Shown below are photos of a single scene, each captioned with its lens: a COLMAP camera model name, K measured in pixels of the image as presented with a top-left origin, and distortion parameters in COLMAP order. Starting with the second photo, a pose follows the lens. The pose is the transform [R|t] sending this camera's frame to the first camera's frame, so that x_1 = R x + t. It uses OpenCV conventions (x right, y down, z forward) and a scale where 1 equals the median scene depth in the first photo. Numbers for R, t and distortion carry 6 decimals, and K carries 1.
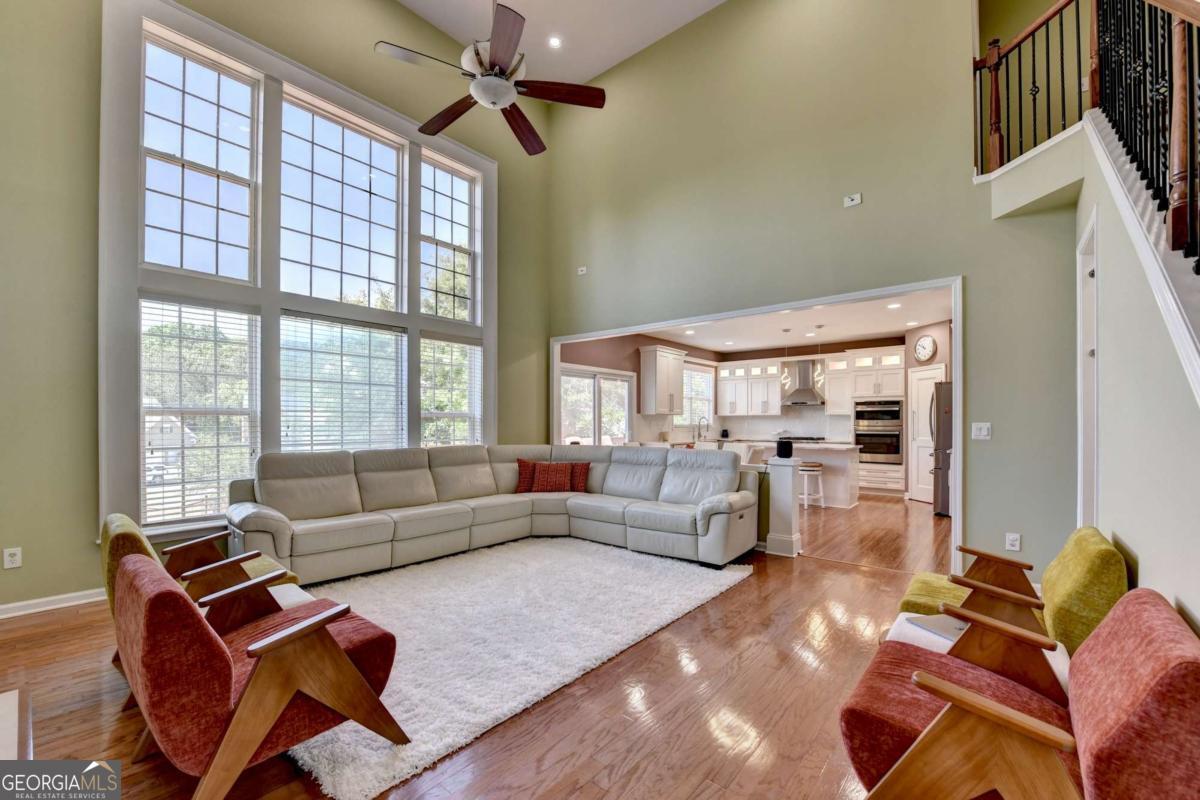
lens RADIAL K [[500.5, 0, 597.3], [0, 500.5, 423.0], [0, 0, 1]] dist [-0.017022, -0.000251]
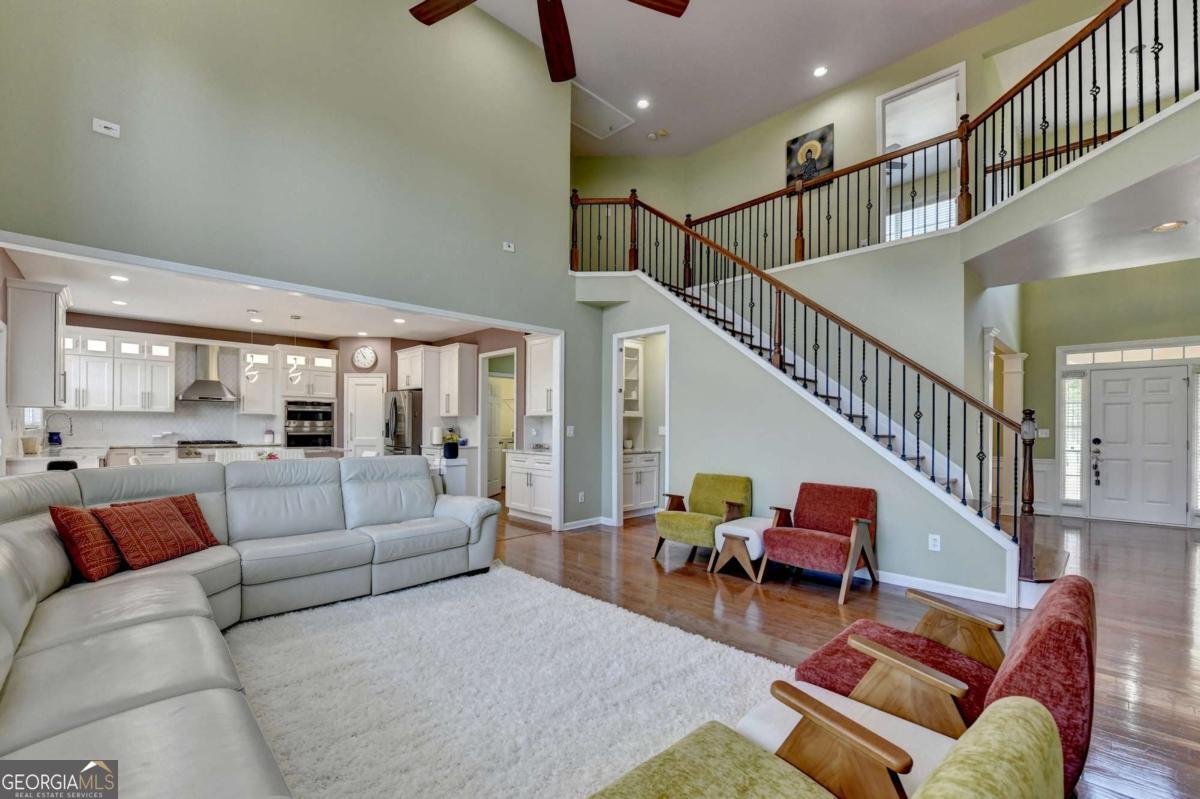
lens RADIAL K [[501.2, 0, 579.7], [0, 501.2, 429.9], [0, 0, 1]] dist [-0.002956, -0.000774]
pose [[0.116445, -0.007663, 0.993168, -0.562286], [-0.010573, 0.999904, 0.008955, -0.003529], [-0.993141, -0.011544, 0.116353, 0.532941]]
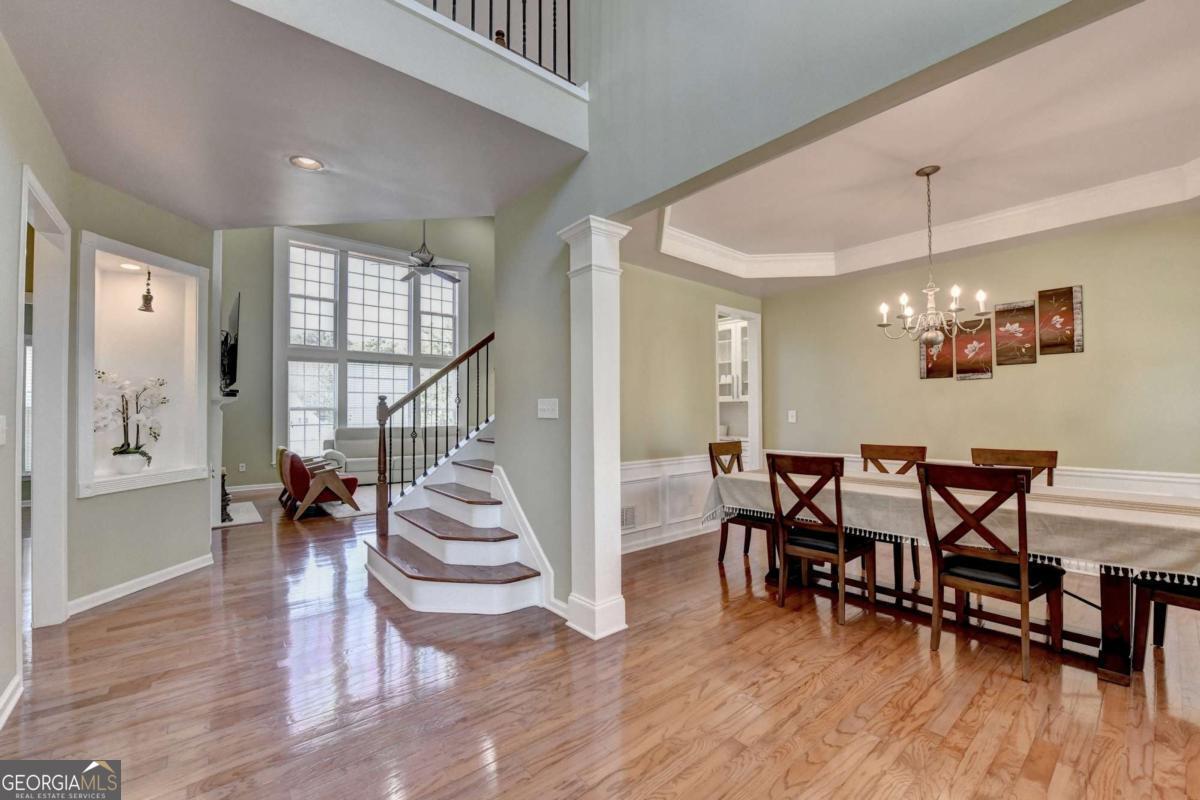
lens RADIAL K [[487.5, 0, 586.2], [0, 487.5, 403.7], [0, 0, 1]] dist [-0.006733, -0.000524]
pose [[0.982471, -0.004316, -0.186367, 0.552547], [0.000918, 0.999832, -0.018314, -0.003098], [0.186414, 0.017822, 0.982310, -0.621347]]
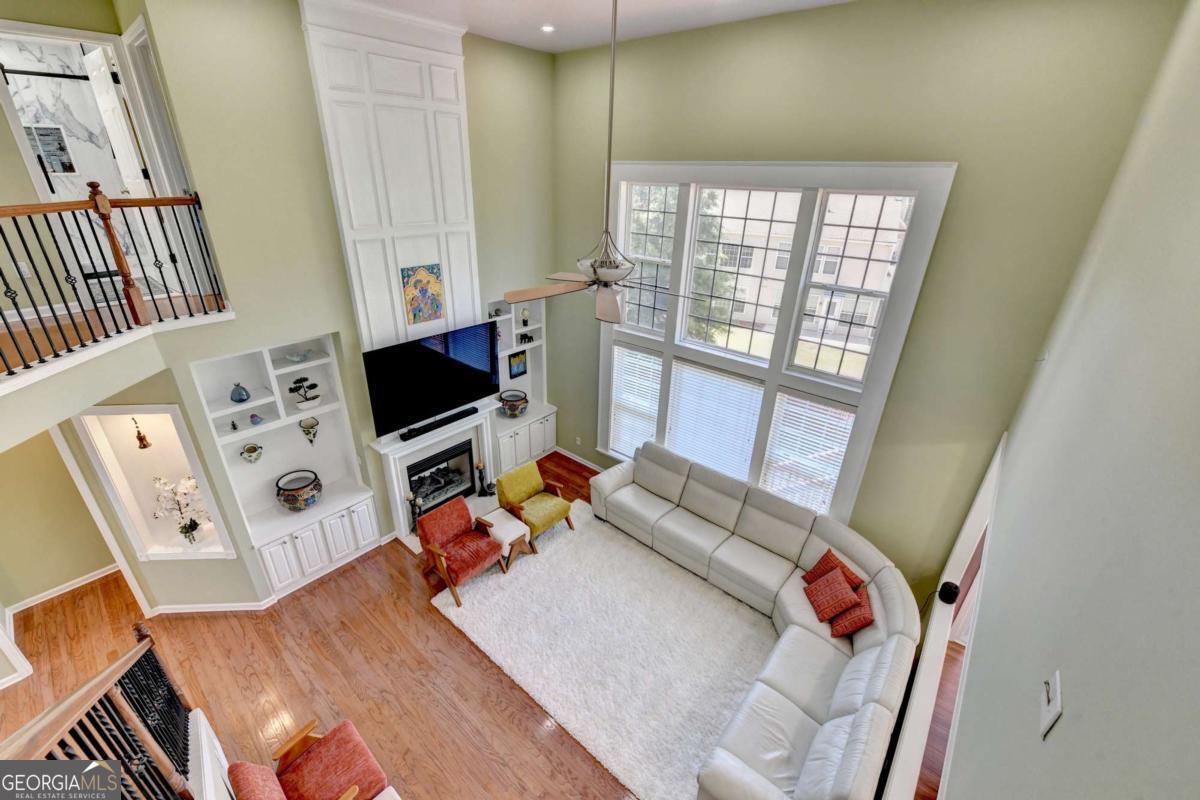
lens RADIAL K [[487.5, 0, 586.2], [0, 487.5, 403.7], [0, 0, 1]] dist [-0.006733, -0.000524]
pose [[-0.026212, 0.431669, -0.901651, 0.534202], [-0.019073, 0.901581, 0.432190, -0.539189], [0.999474, 0.028526, -0.015399, 0.584555]]
